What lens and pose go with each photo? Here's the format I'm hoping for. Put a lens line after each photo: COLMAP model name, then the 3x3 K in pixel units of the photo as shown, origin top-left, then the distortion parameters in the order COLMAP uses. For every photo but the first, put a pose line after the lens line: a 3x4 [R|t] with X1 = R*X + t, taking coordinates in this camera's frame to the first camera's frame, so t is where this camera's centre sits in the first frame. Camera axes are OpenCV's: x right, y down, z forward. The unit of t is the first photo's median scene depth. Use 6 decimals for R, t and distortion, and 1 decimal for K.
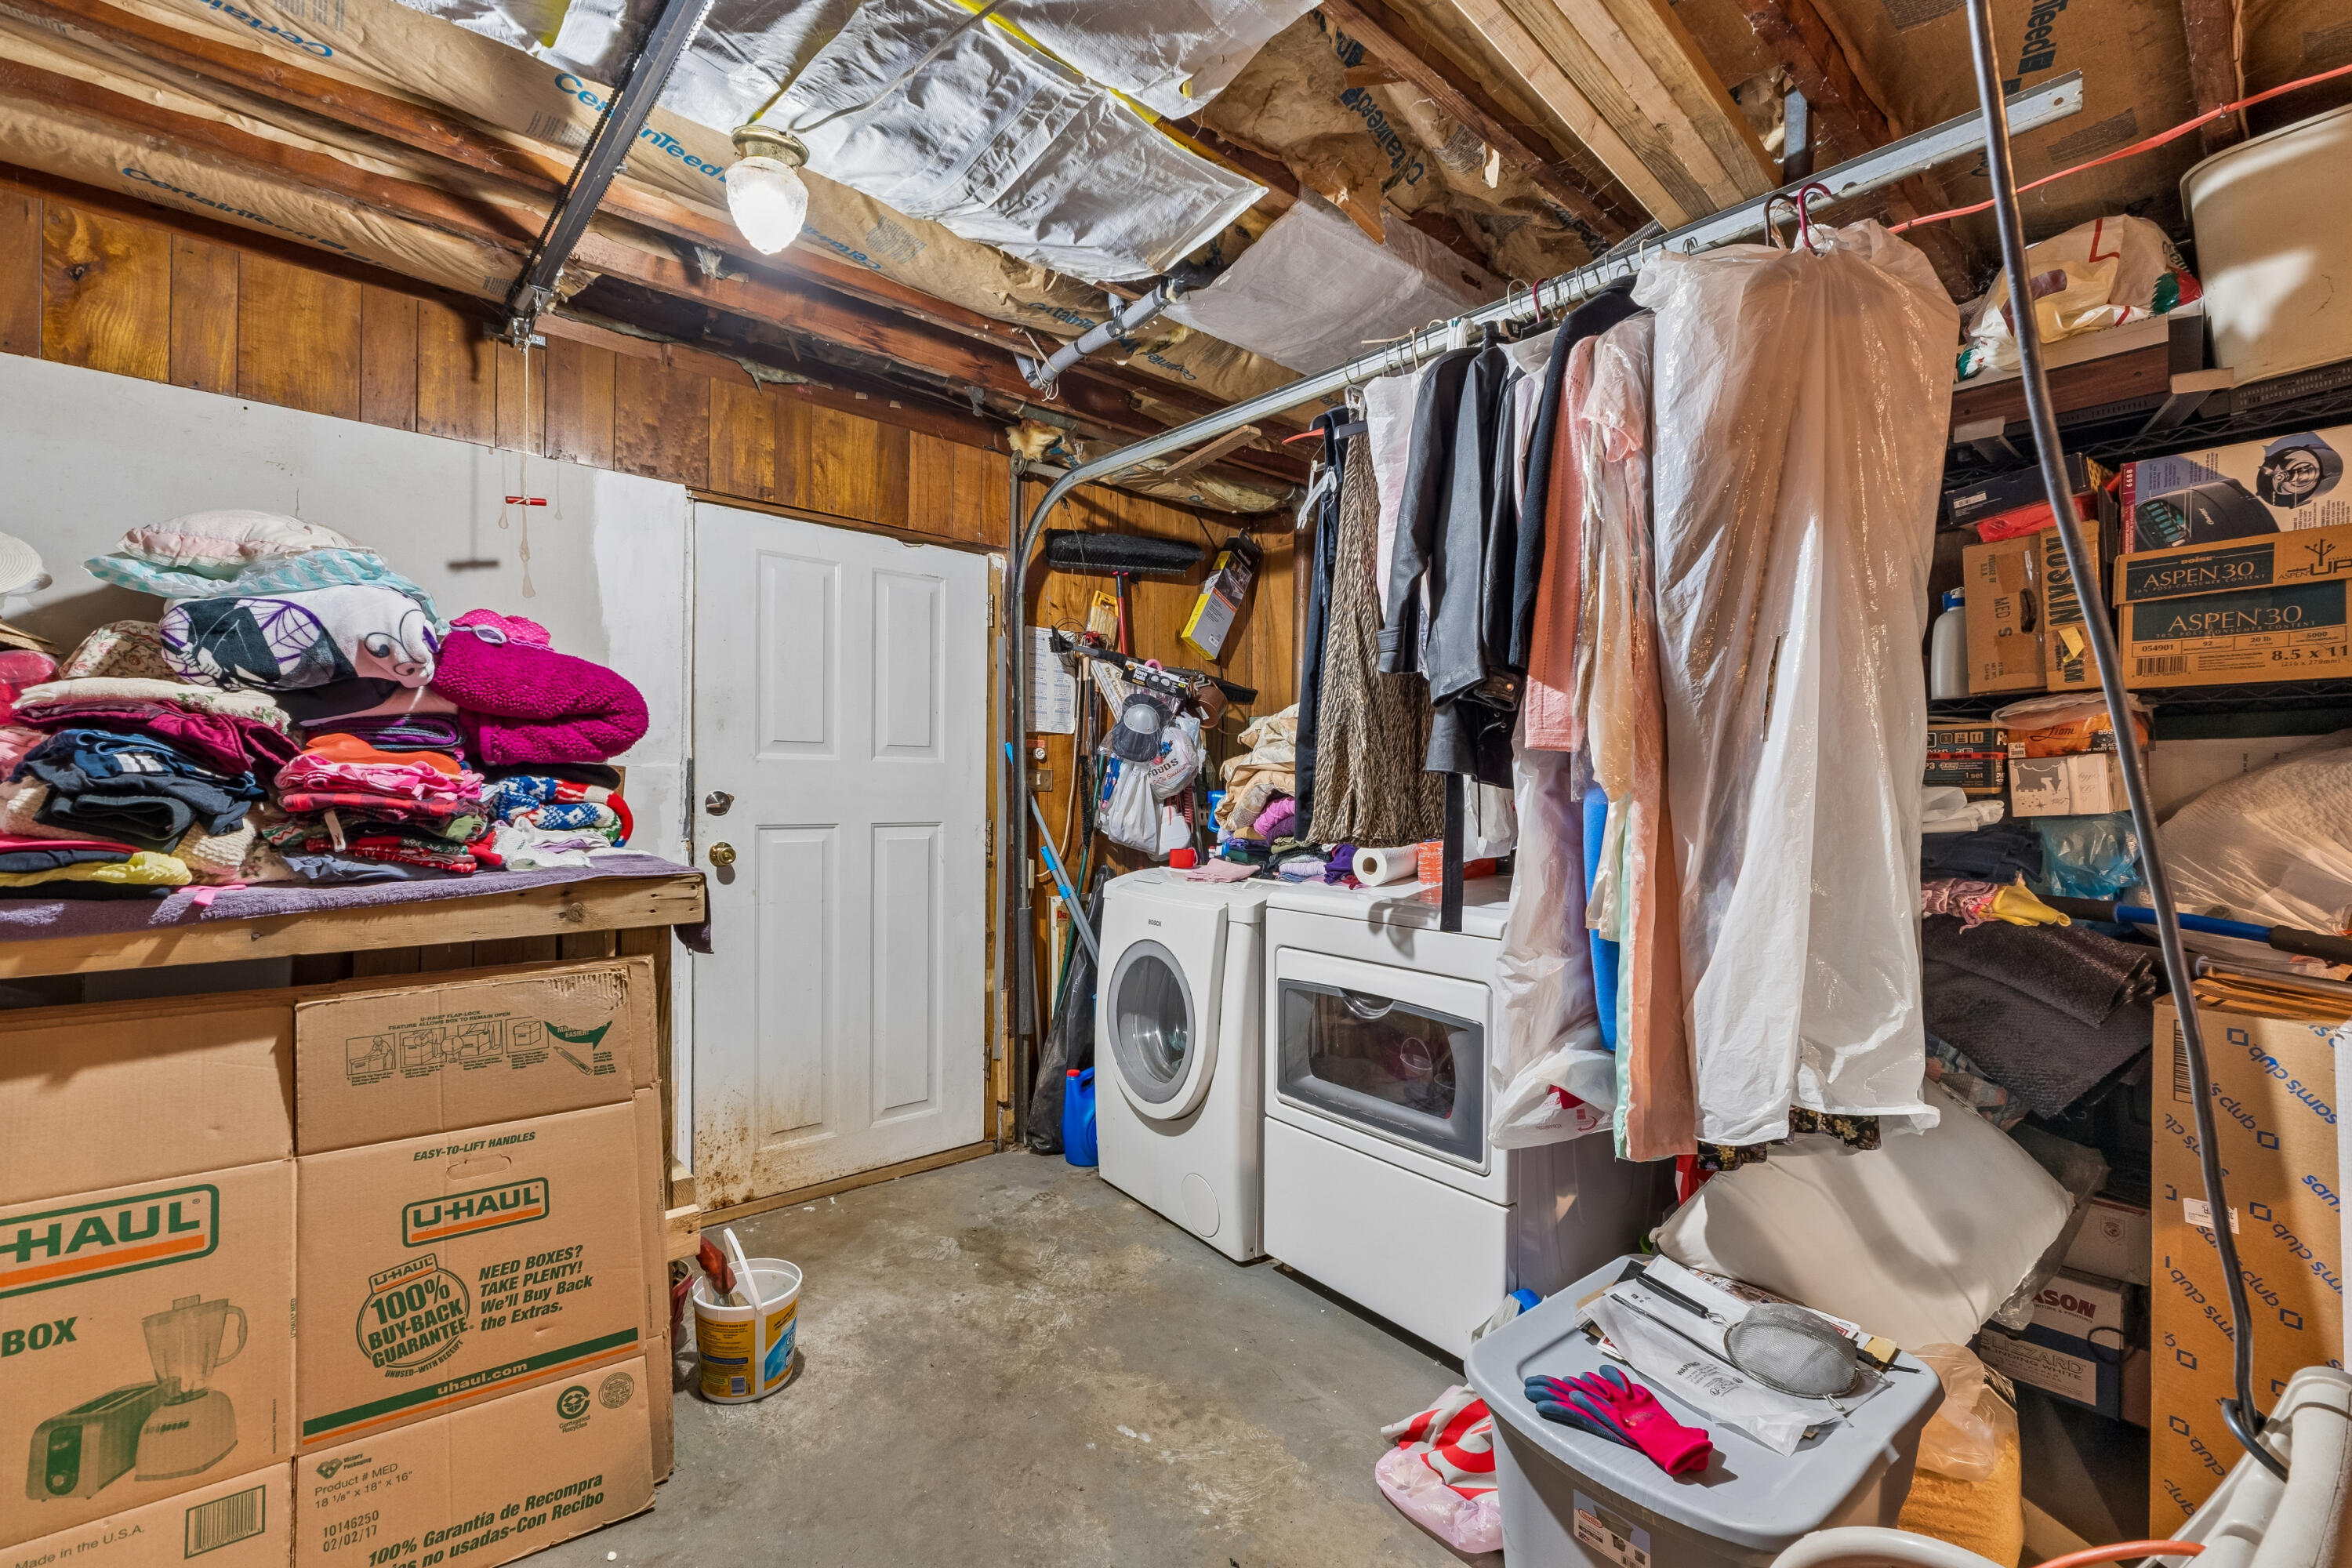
lens RADIAL K [[996.2, 0, 1173.4], [0, 996.2, 798.4], [0, 0, 1]] dist [-0.004763, -0.001013]
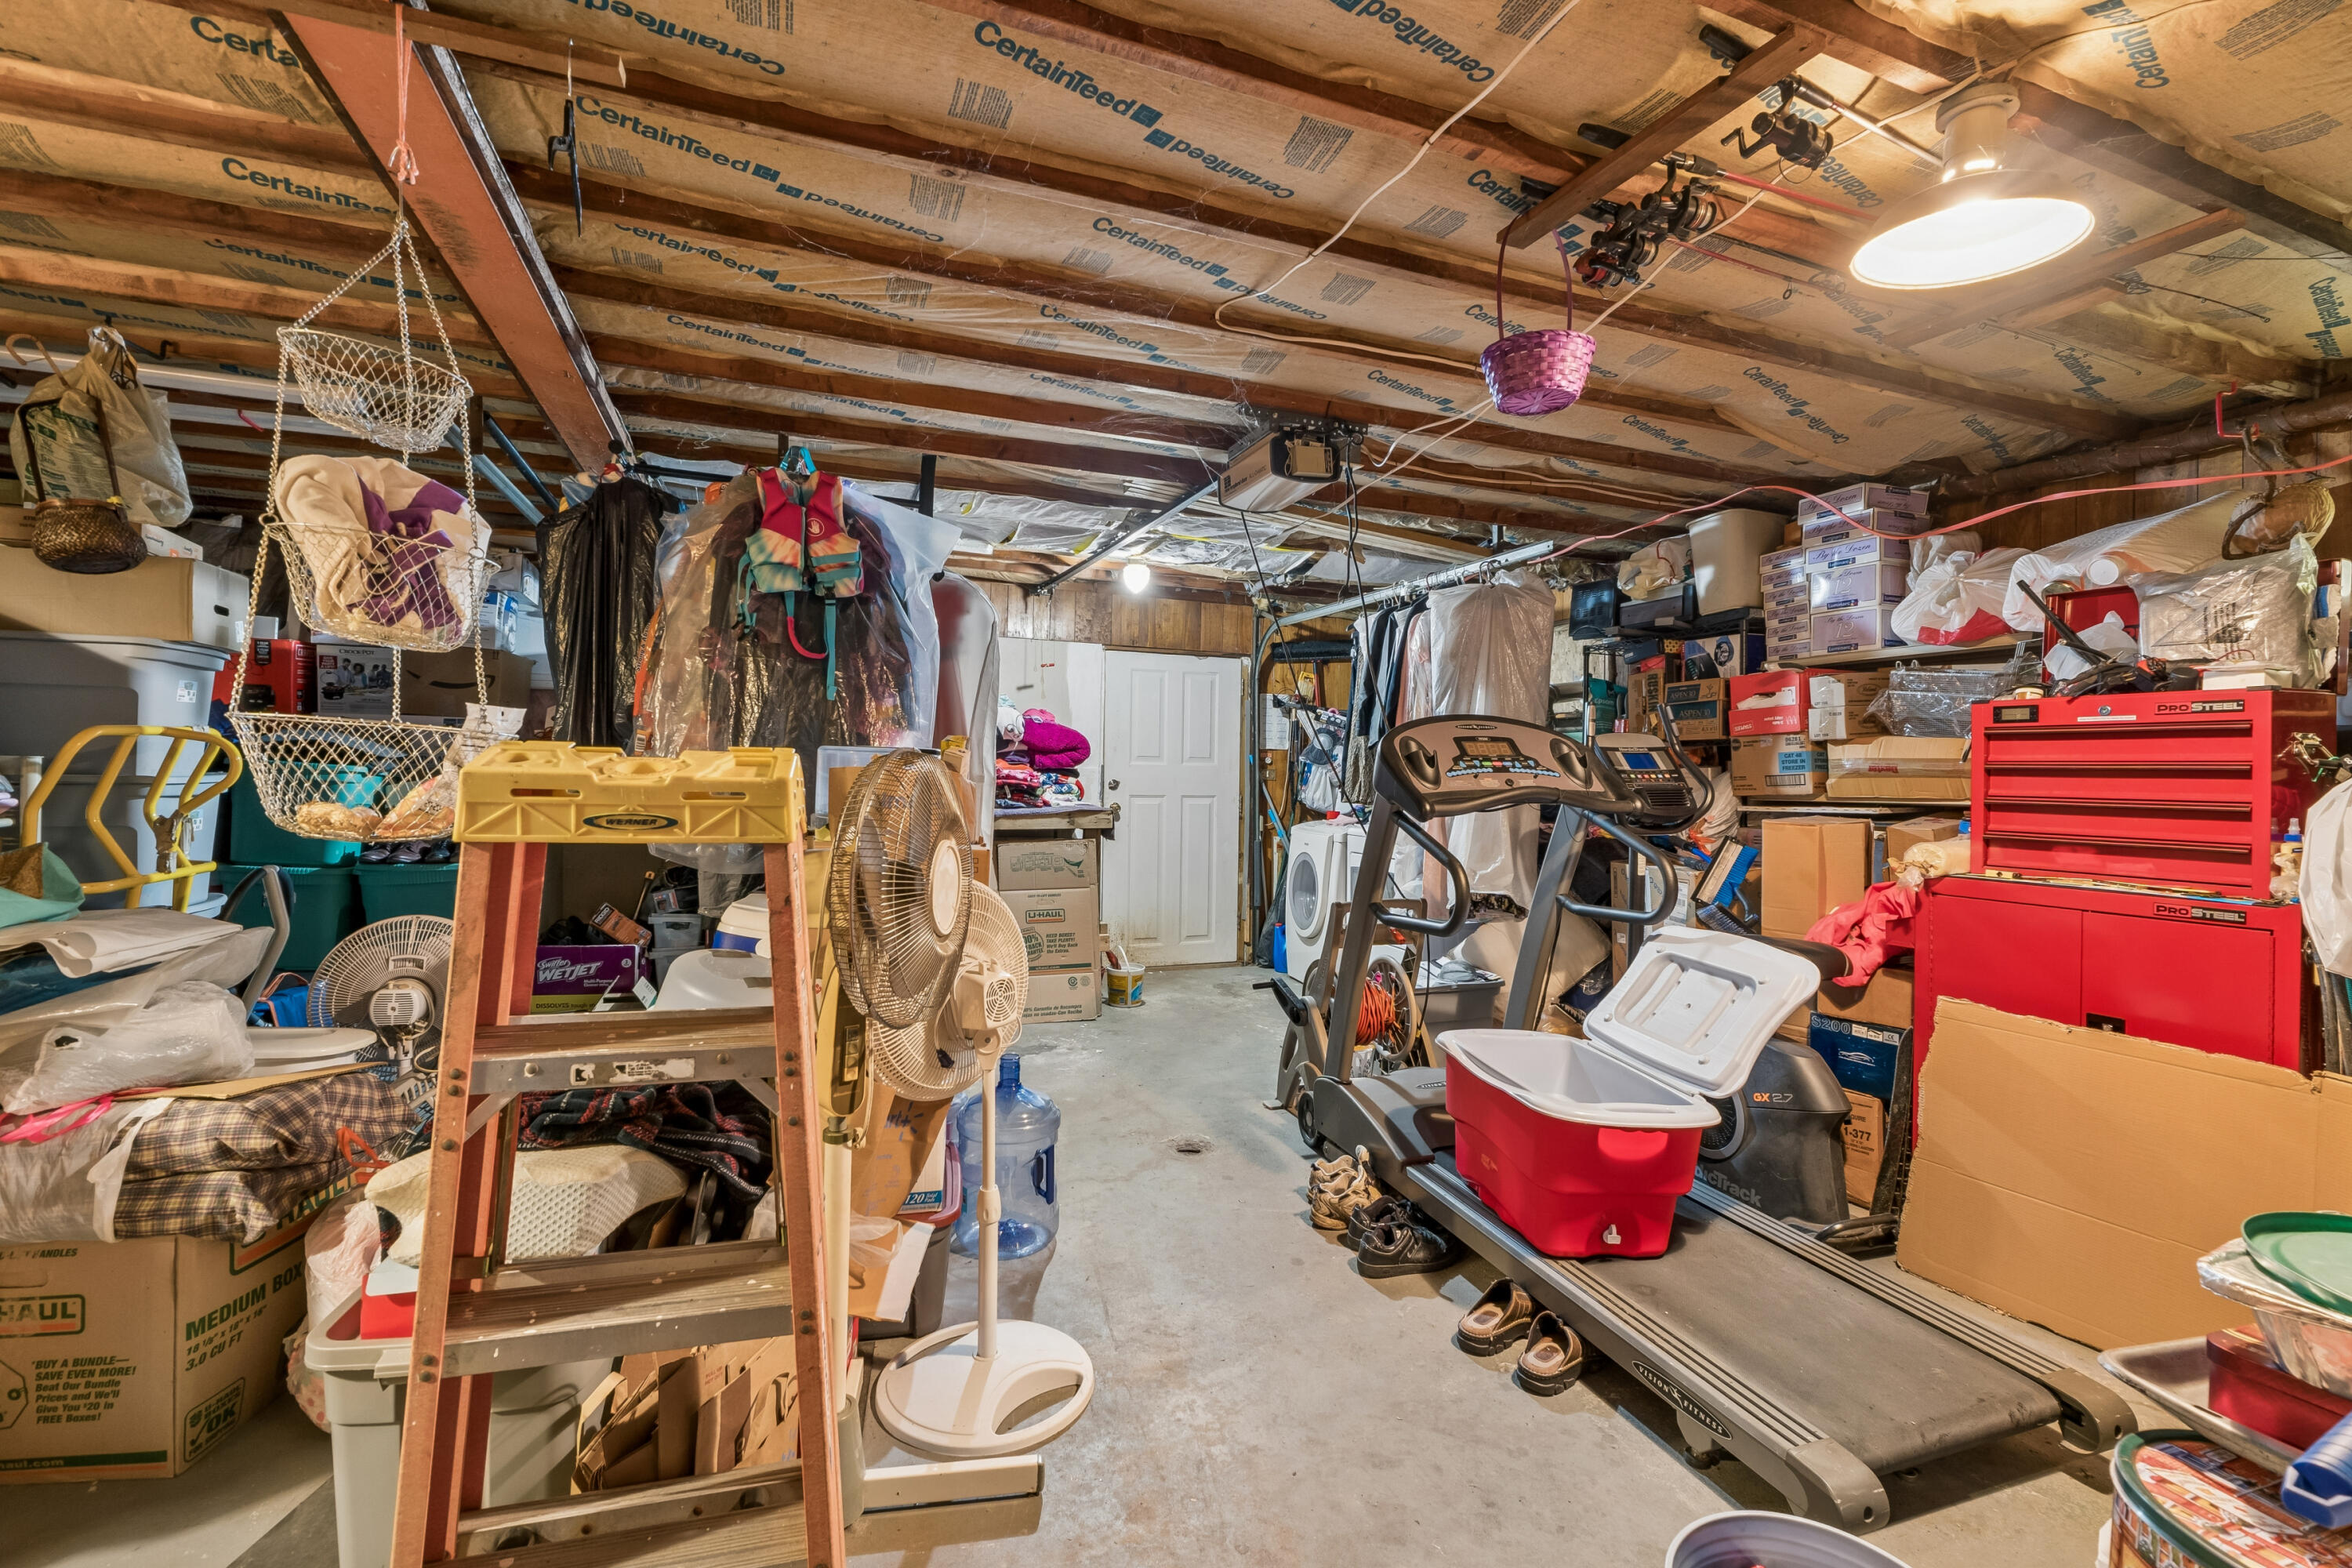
lens RADIAL K [[996.2, 0, 1174.7], [0, 996.2, 782.2], [0, 0, 1]] dist [-0.004763, -0.001013]
pose [[0.940381, 0.008261, -0.340023, 0.372439], [-0.009896, 0.999946, -0.003075, 0.004076], [0.339980, 0.006256, 0.940412, -0.913776]]
